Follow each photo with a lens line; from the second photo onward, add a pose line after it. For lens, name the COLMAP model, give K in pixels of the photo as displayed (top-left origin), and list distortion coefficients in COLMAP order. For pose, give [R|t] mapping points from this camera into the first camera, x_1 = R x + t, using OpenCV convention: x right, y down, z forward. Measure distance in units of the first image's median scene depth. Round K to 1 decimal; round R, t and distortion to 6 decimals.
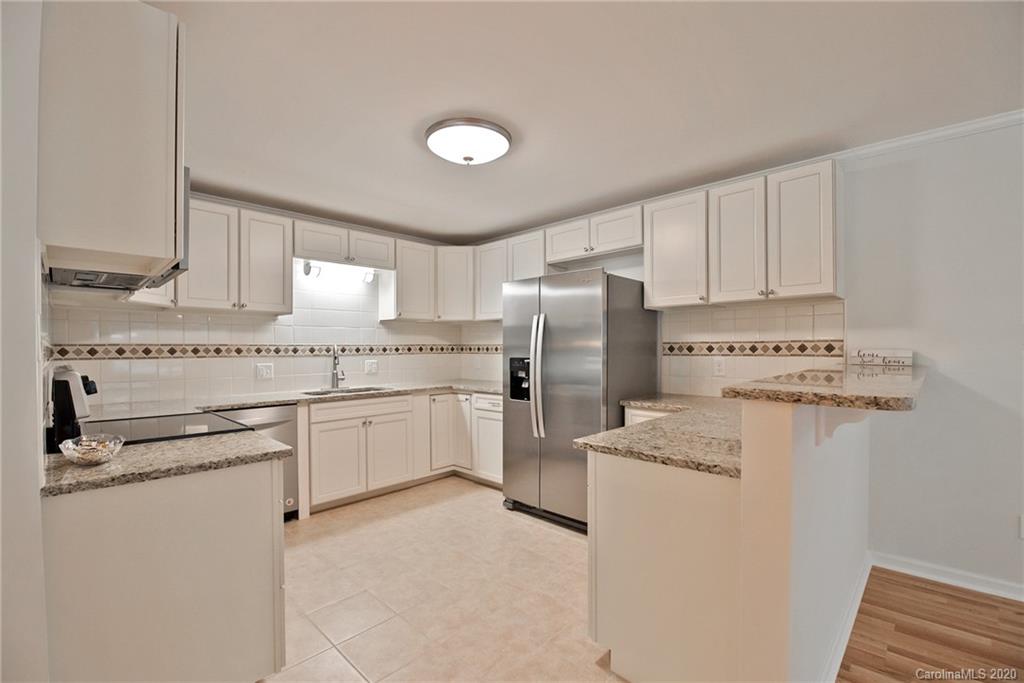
lens RADIAL K [[451.0, 0, 527.2], [0, 451.0, 355.0], [0, 0, 1]] dist [-0.014287, -0.000933]
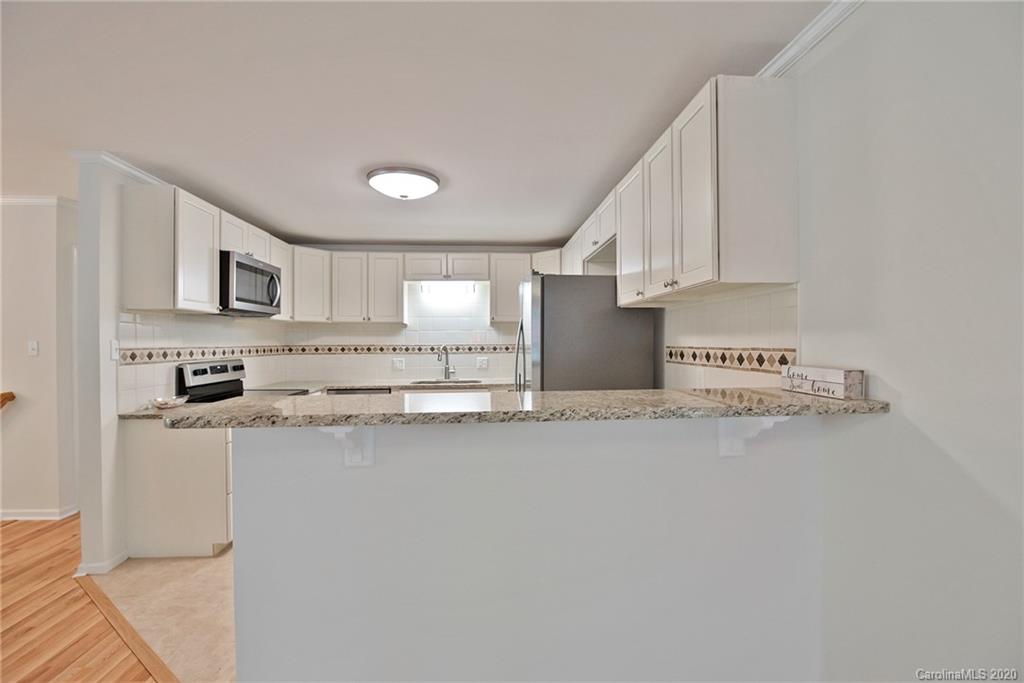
lens RADIAL K [[451.0, 0, 530.4], [0, 451.0, 358.9], [0, 0, 1]] dist [-0.014287, -0.000933]
pose [[0.741718, 0.028568, -0.670103, 0.665820], [-0.010921, 0.999474, 0.030521, -0.027287], [0.670623, -0.015320, 0.741641, 0.232366]]
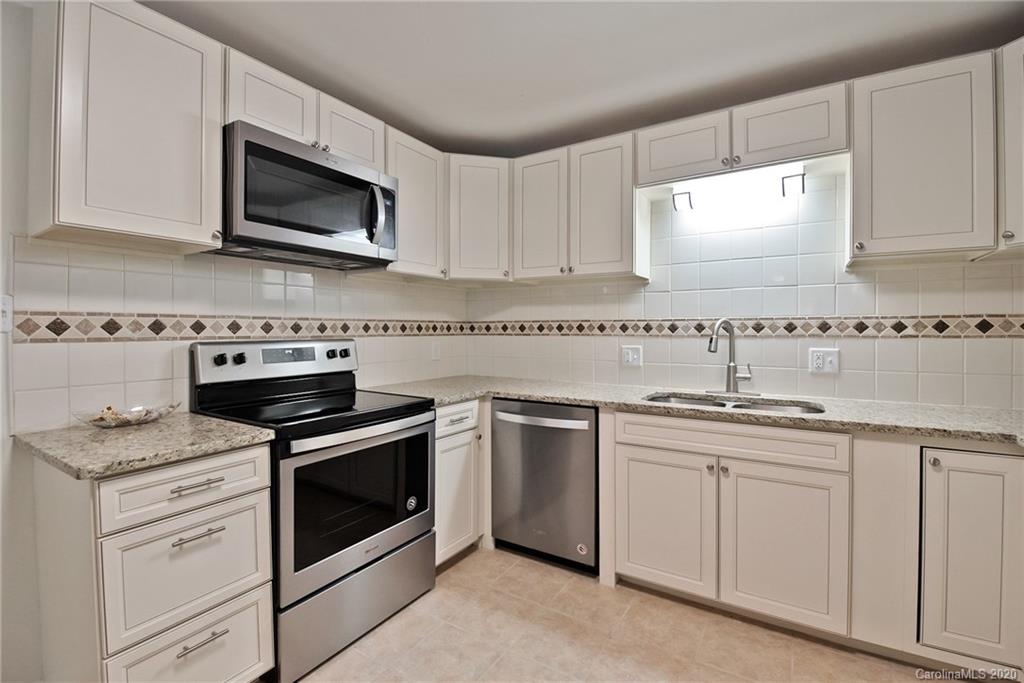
lens RADIAL K [[451.0, 0, 504.0], [0, 451.0, 329.0], [0, 0, 1]] dist [-0.014287, -0.000933]
pose [[0.143051, 0.003156, -0.989710, 0.116897], [-0.014968, 0.999887, 0.001025, -0.005336], [0.989602, 0.014667, 0.143082, 0.688357]]
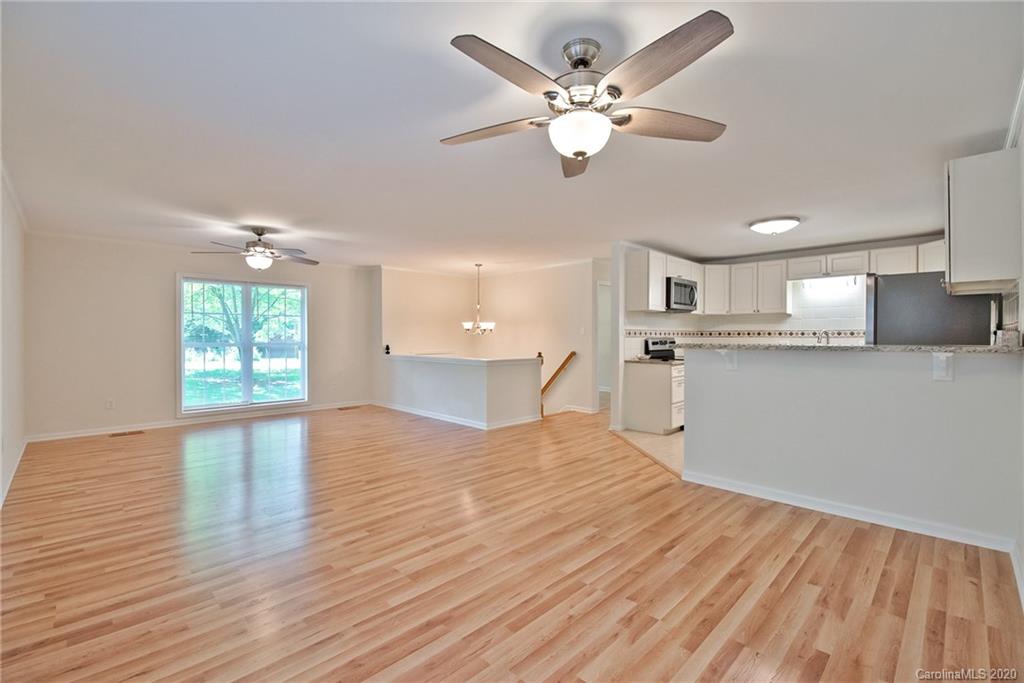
lens RADIAL K [[492.1, 0, 488.0], [0, 492.1, 330.9], [0, 0, 1]] dist [-0.009776, 0.000147]
pose [[-0.055191, -0.006694, -0.998453, 1.422447], [-0.015206, 0.999867, -0.005863, 0.007587], [0.998360, 0.014859, -0.055285, -0.062961]]
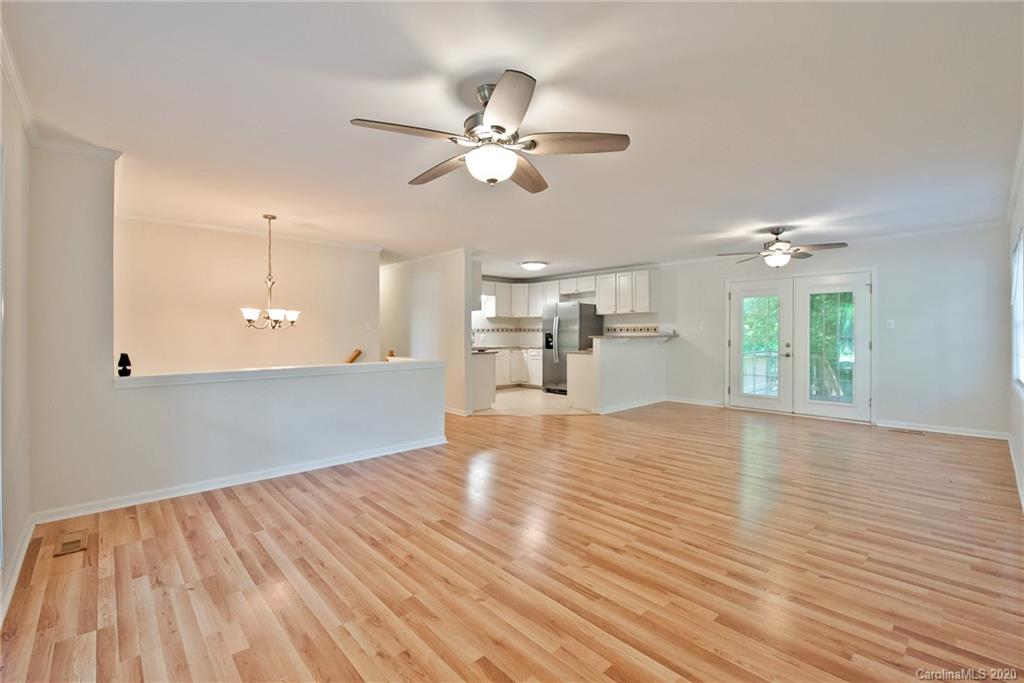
lens RADIAL K [[451.0, 0, 570.0], [0, 451.0, 325.8], [0, 0, 1]] dist [-0.014287, -0.000933]
pose [[0.998219, 0.002480, 0.059606, -0.052128], [-0.000751, 0.999579, -0.029002, 0.037991], [-0.059653, 0.028905, 0.997801, -1.546192]]
